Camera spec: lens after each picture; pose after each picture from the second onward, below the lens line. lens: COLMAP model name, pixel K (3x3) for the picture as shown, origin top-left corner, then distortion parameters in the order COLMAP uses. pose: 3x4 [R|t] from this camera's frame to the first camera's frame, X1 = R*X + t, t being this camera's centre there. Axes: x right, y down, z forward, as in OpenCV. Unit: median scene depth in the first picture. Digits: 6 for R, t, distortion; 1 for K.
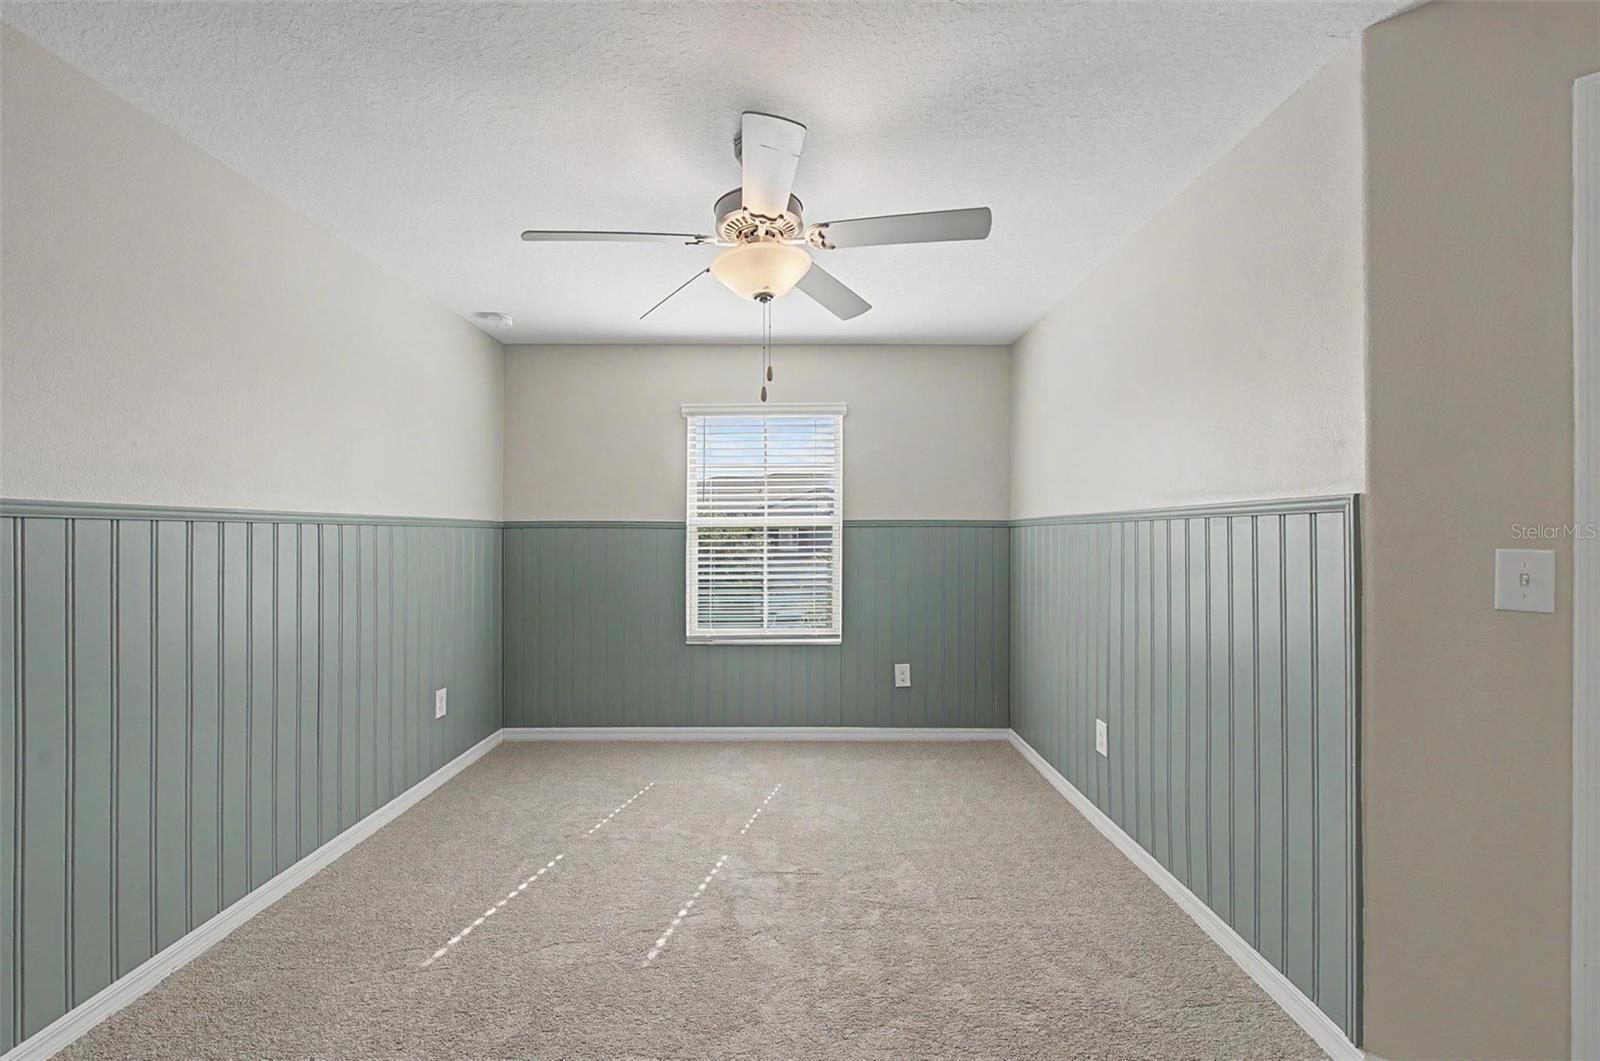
lens RADIAL K [[625.3, 0, 801.4], [0, 625.3, 531.7], [0, 0, 1]] dist [-0.001887, -0.001170]
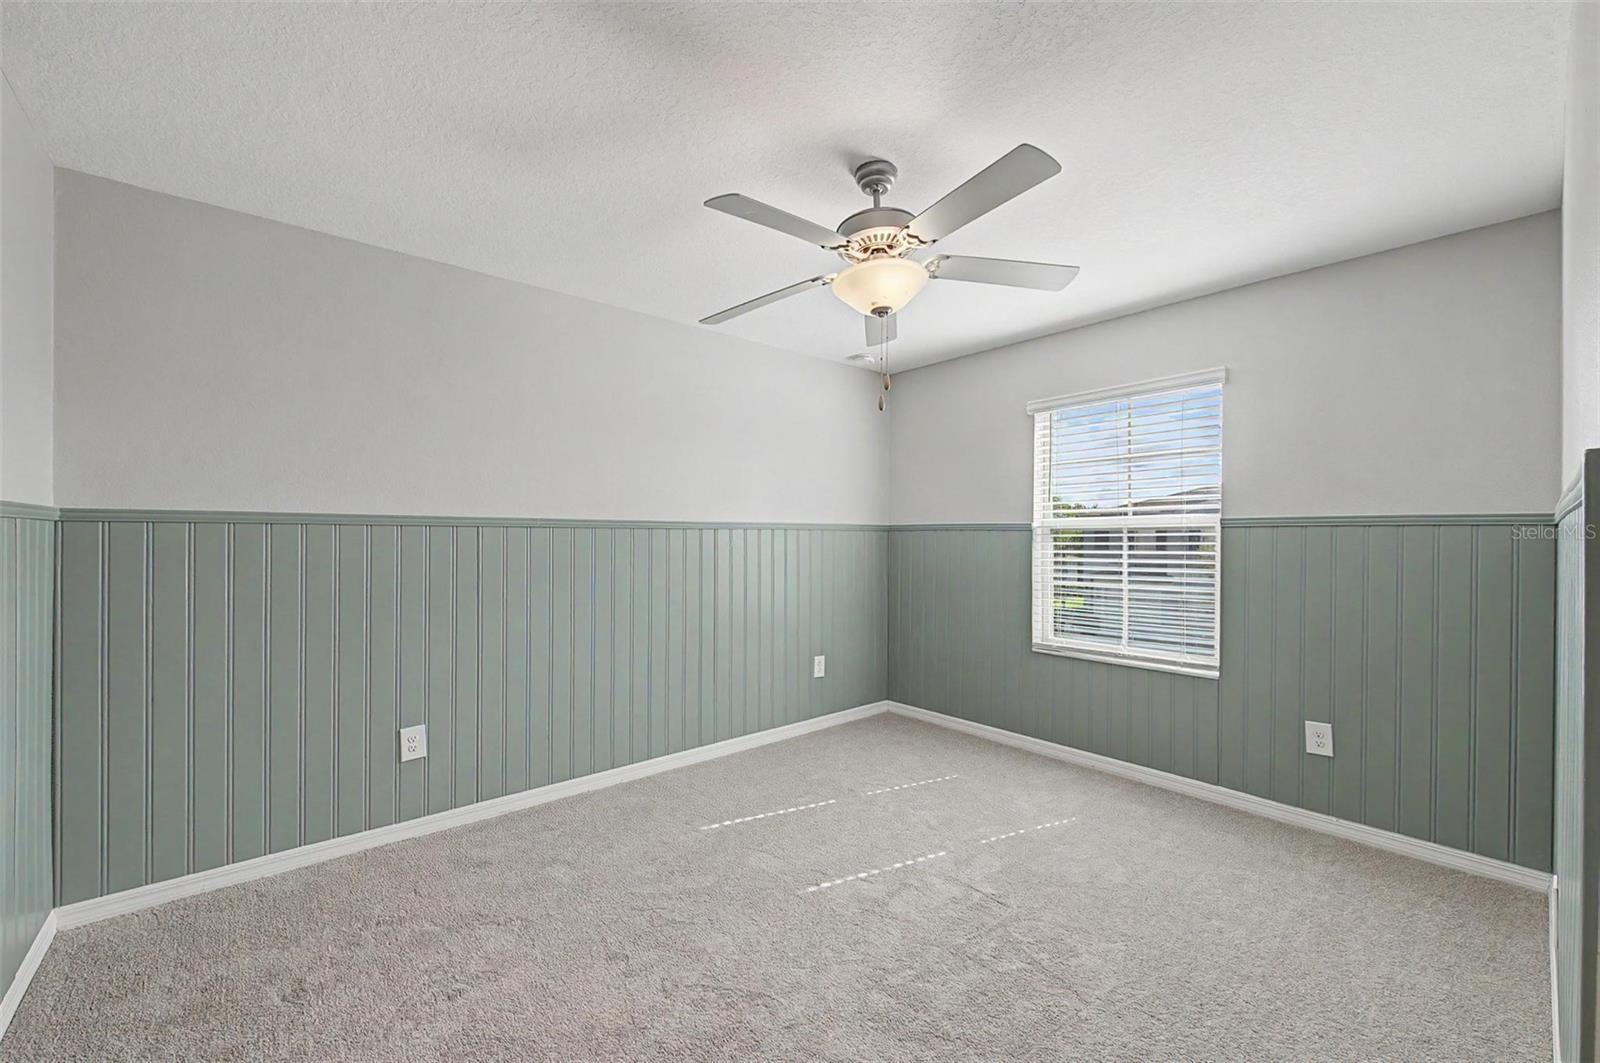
lens RADIAL K [[625.3, 0, 797.6], [0, 625.3, 537.7], [0, 0, 1]] dist [-0.001887, -0.001170]
pose [[0.651053, 0.004076, -0.759022, 0.313680], [0.002084, 0.999972, 0.007157, -0.002102], [0.759030, -0.006242, 0.651026, 0.101031]]
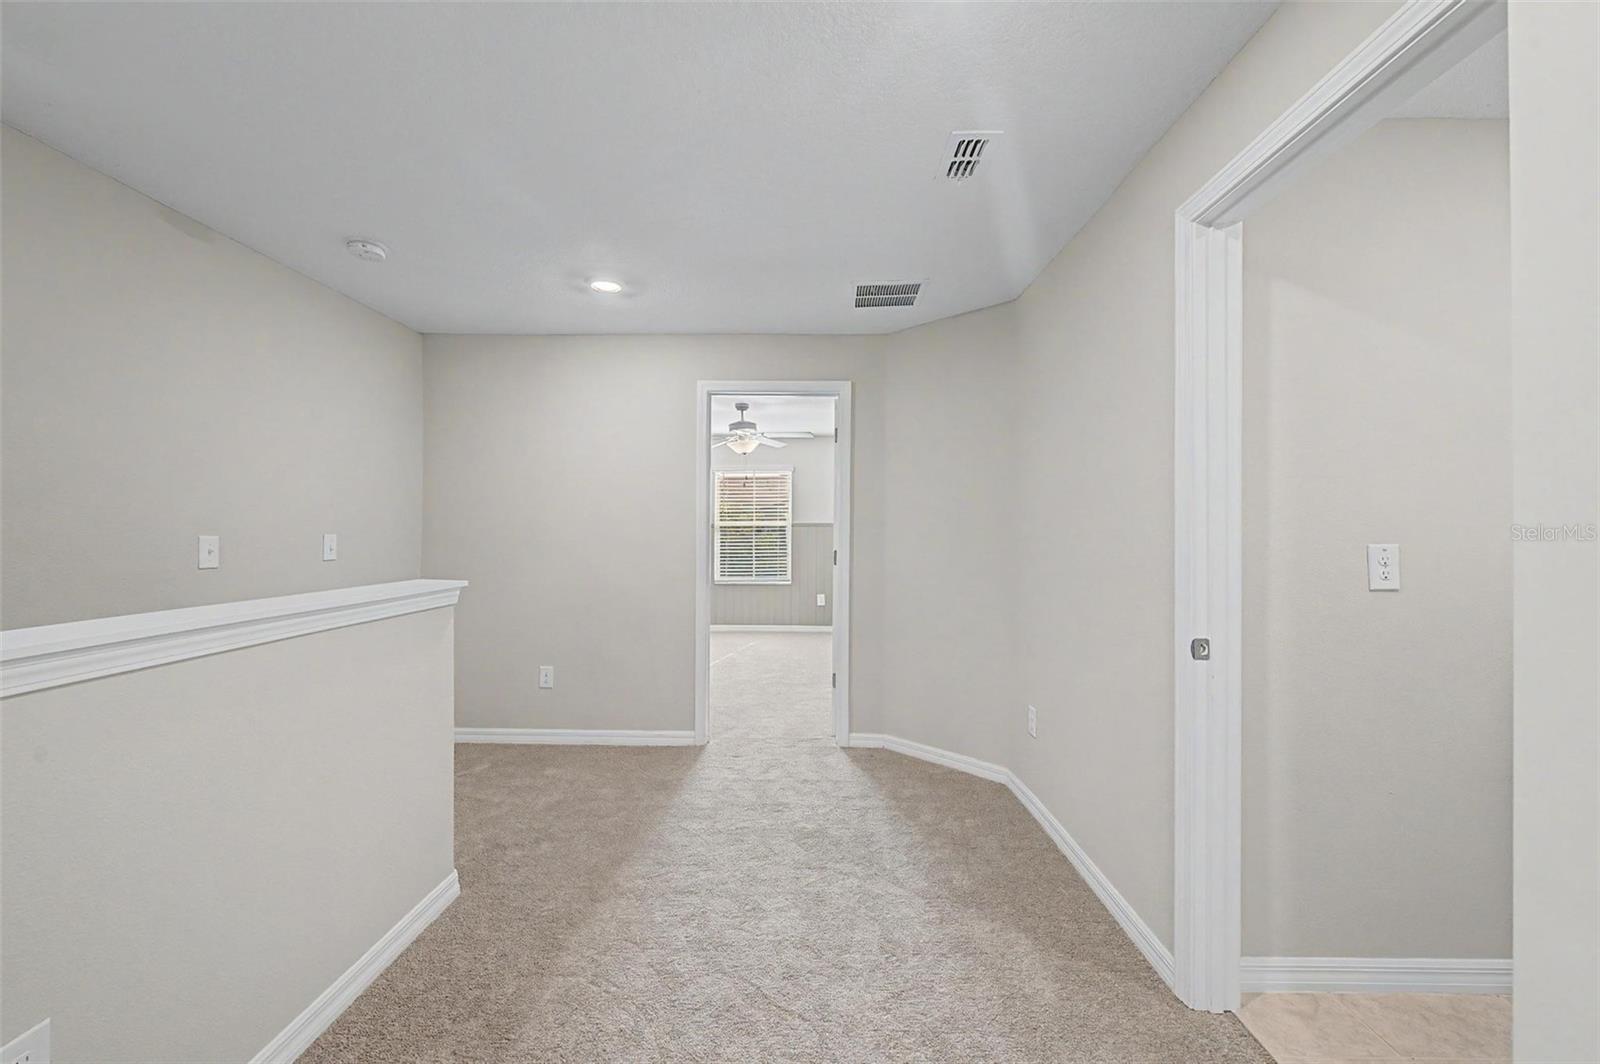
lens RADIAL K [[625.3, 0, 798.3], [0, 625.3, 530.6], [0, 0, 1]] dist [-0.001887, -0.001170]
pose [[0.999629, 0.000241, -0.027226, 0.143490], [-0.000173, 0.999997, 0.002504, 0.000903], [0.027226, -0.002499, 0.999626, -1.031946]]
